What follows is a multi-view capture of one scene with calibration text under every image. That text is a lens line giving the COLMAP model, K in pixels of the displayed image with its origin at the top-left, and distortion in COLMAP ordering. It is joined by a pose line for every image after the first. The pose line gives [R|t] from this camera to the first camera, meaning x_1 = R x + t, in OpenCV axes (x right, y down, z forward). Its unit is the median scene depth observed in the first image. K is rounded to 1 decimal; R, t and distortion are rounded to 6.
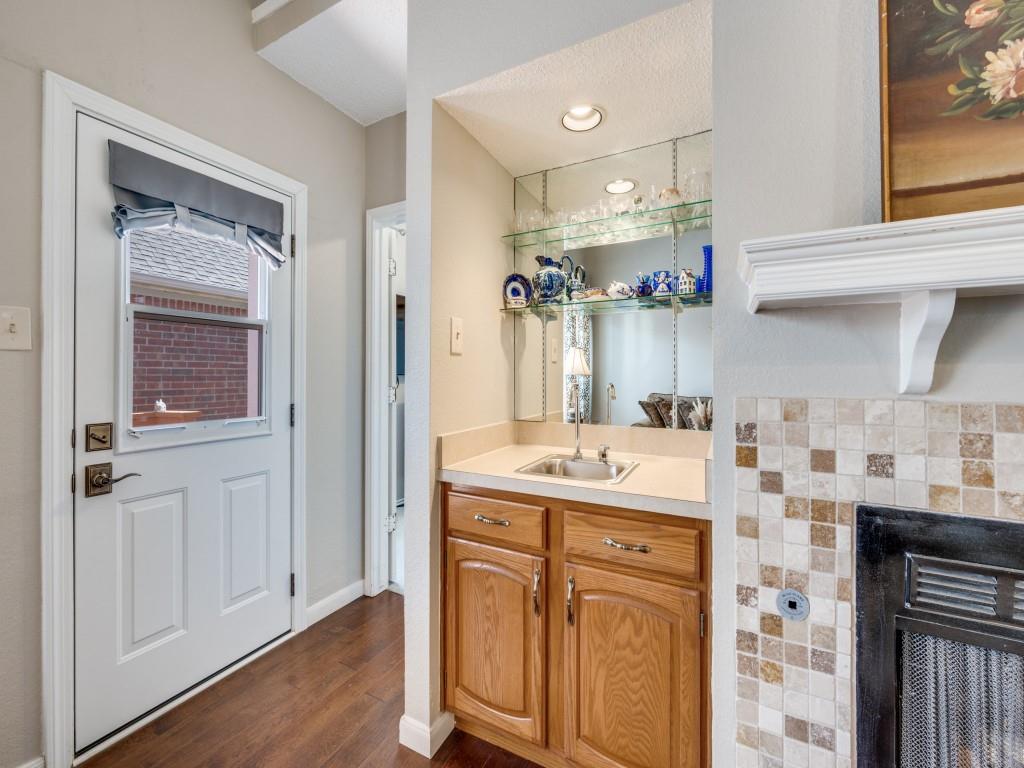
lens RADIAL K [[411.5, 0, 511.8], [0, 411.5, 373.1], [0, 0, 1]] dist [-0.008143, 0.000031]
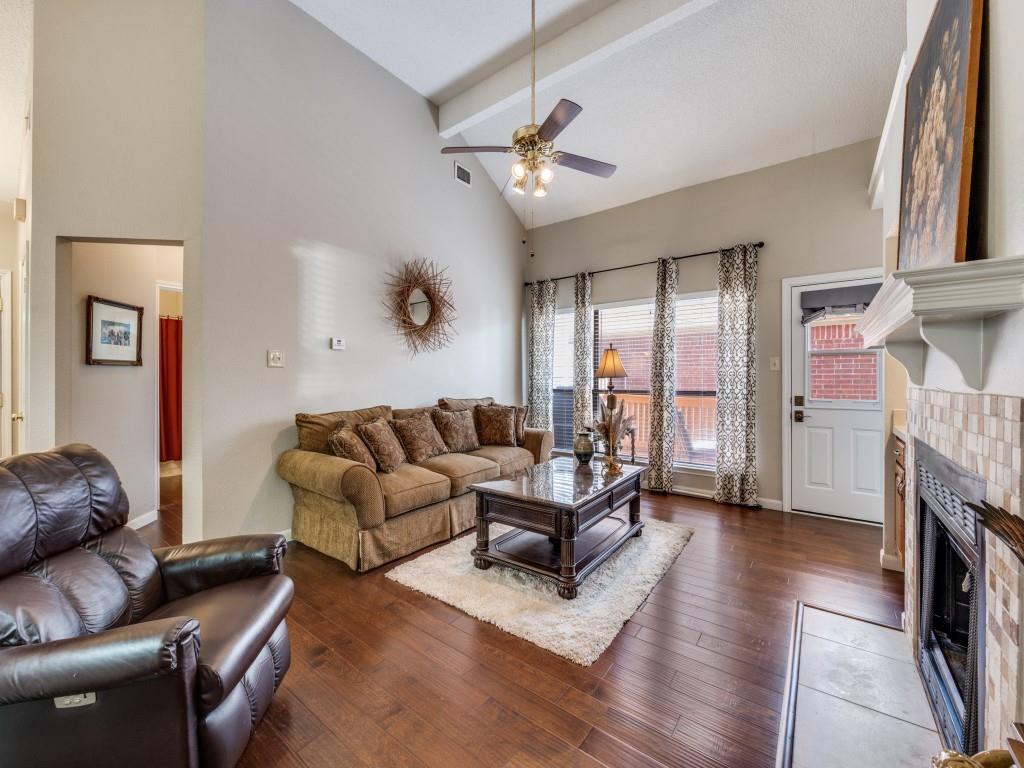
lens RADIAL K [[411.5, 0, 516.6], [0, 411.5, 380.5], [0, 0, 1]] dist [-0.008143, 0.000031]
pose [[-0.165864, 0.002417, -0.986146, 2.310473], [0.006817, 0.999976, 0.001304, 0.001045], [0.986125, -0.006506, -0.165876, -0.483407]]
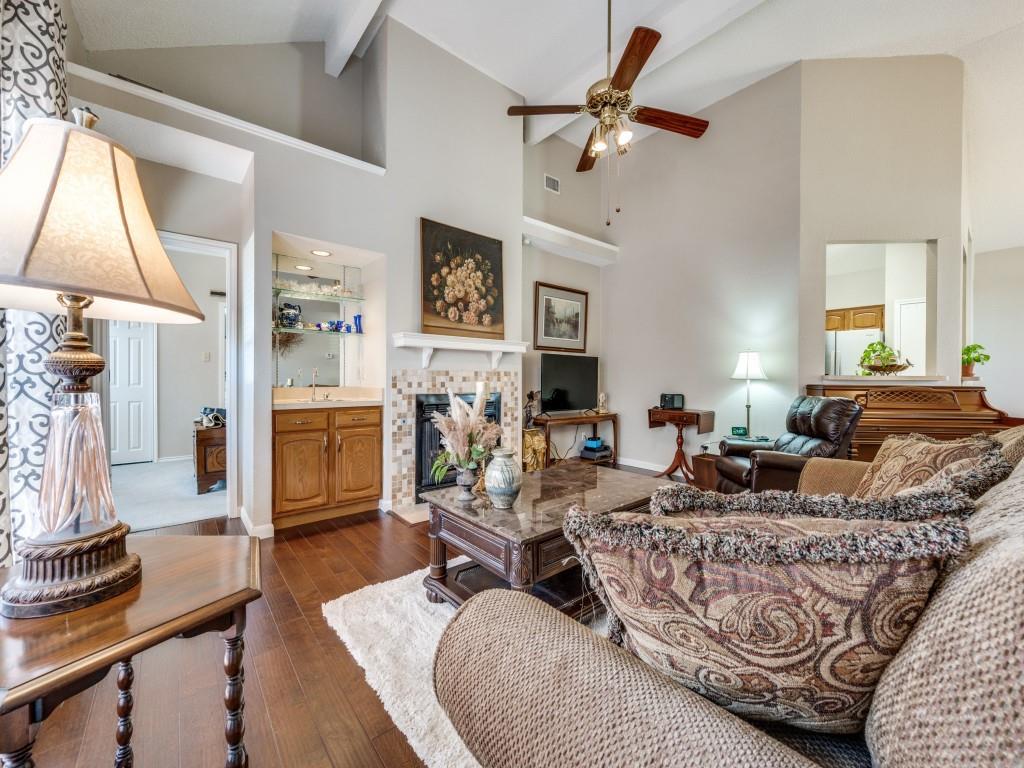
lens RADIAL K [[411.5, 0, 514.9], [0, 411.5, 381.2], [0, 0, 1]] dist [-0.008143, 0.000031]
pose [[0.378381, -0.005842, 0.925631, -1.907409], [-0.011096, 0.999880, 0.010847, 0.086436], [-0.925583, -0.014375, 0.378271, -1.103762]]
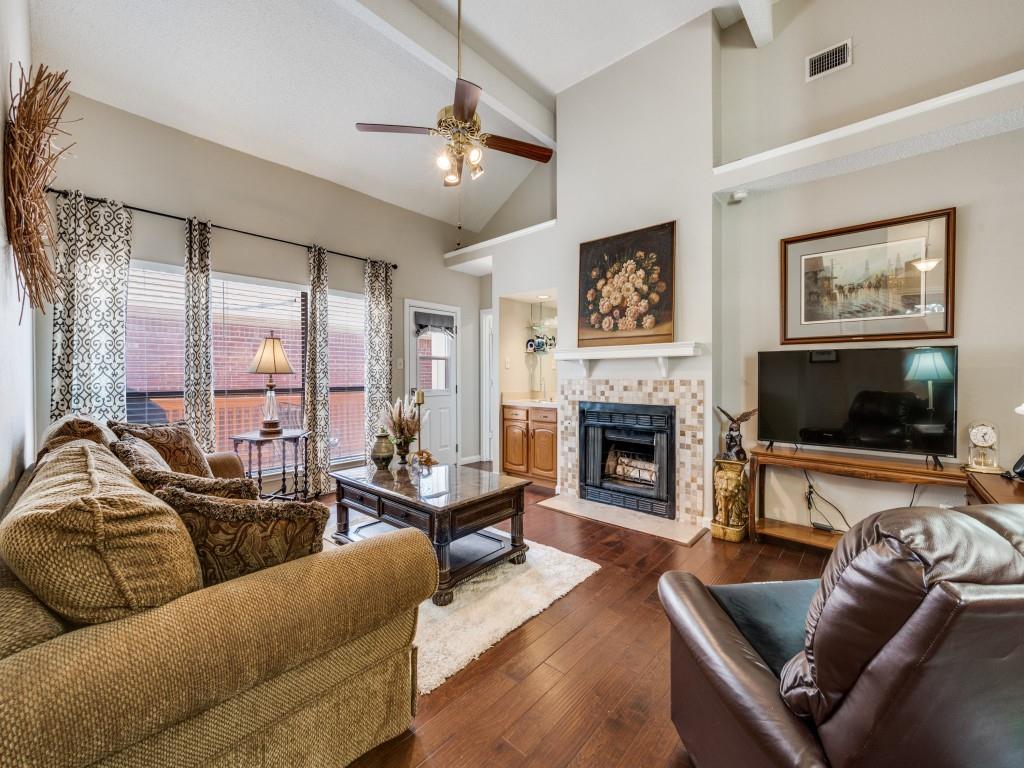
lens RADIAL K [[411.5, 0, 507.7], [0, 411.5, 381.6], [0, 0, 1]] dist [-0.008143, 0.000031]
pose [[0.967154, 0.000779, -0.254191, 0.877829], [0.004427, 0.999792, 0.019908, -0.007422], [0.254154, -0.020379, 0.966949, -2.732683]]
